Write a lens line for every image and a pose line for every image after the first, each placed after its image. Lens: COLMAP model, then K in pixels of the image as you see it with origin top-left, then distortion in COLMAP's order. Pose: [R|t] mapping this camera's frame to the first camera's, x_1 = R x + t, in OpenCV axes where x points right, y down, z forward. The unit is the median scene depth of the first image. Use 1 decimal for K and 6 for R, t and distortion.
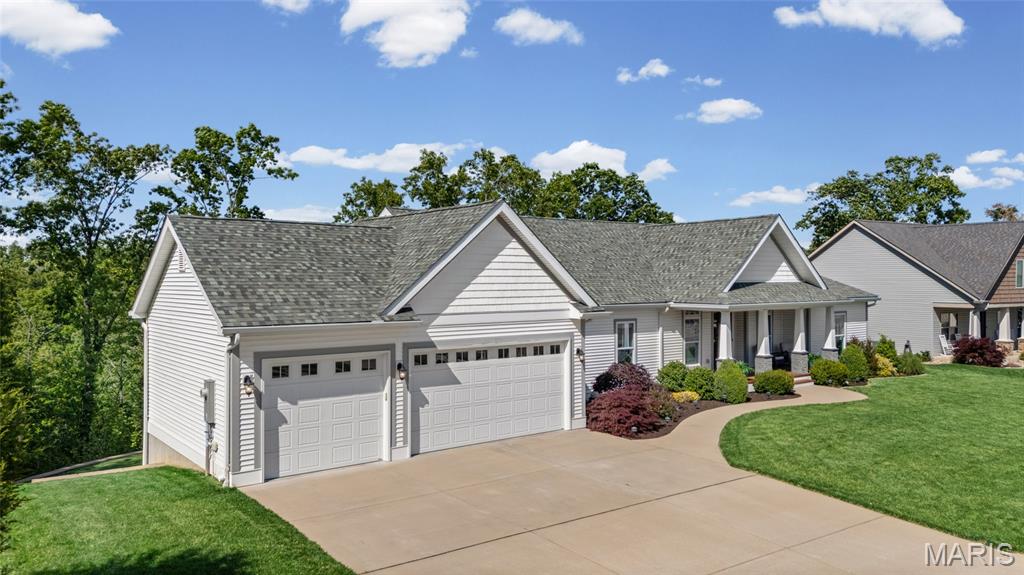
lens RADIAL K [[755.2, 0, 512.0], [0, 755.2, 287.5], [0, 0, 1]] dist [0.071064, -0.065345]
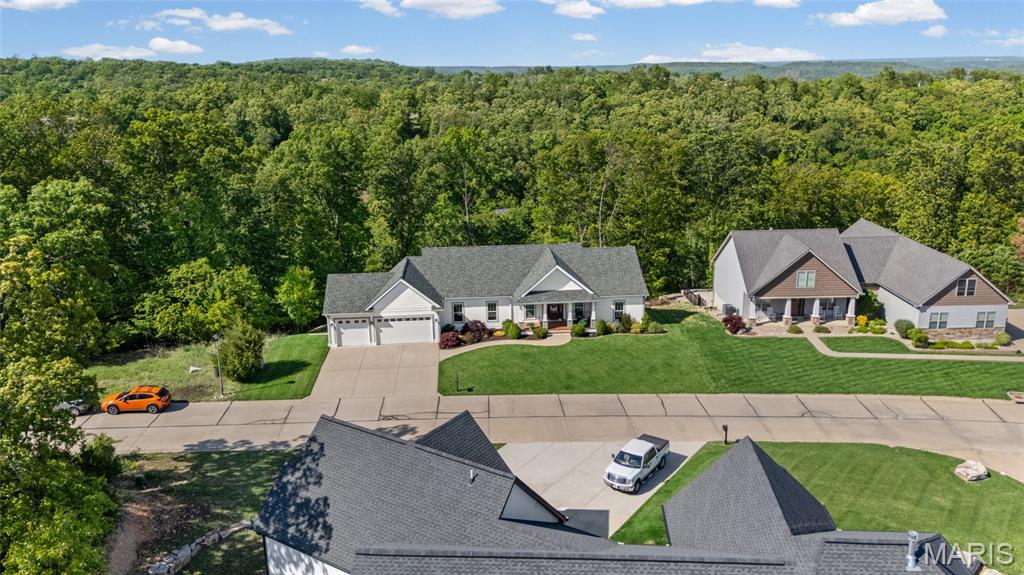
lens RADIAL K [[755.2, 0, 512.0], [0, 755.2, 287.5], [0, 0, 1]] dist [0.071064, -0.065345]
pose [[0.833418, 0.129638, -0.537223, 2.373263], [0.012172, 0.967556, 0.252365, -0.981832], [0.552509, -0.216864, 0.804801, -1.578110]]
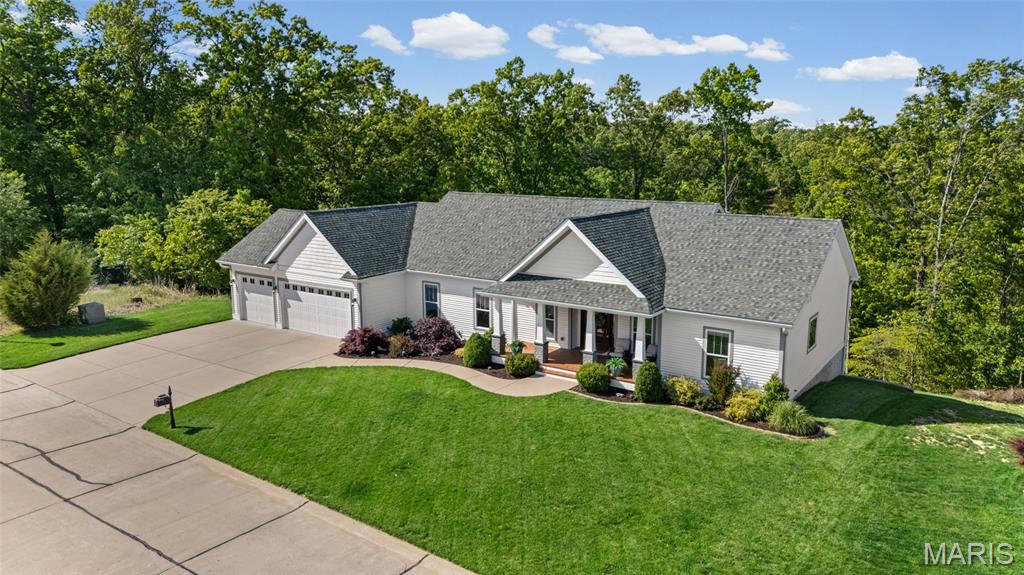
lens RADIAL K [[755.2, 0, 512.0], [0, 755.2, 287.5], [0, 0, 1]] dist [0.071064, -0.065345]
pose [[0.314917, 0.188221, -0.930269, 2.058201], [-0.008054, 0.980634, 0.195685, -0.323604], [0.949085, -0.054132, 0.310334, 0.930318]]
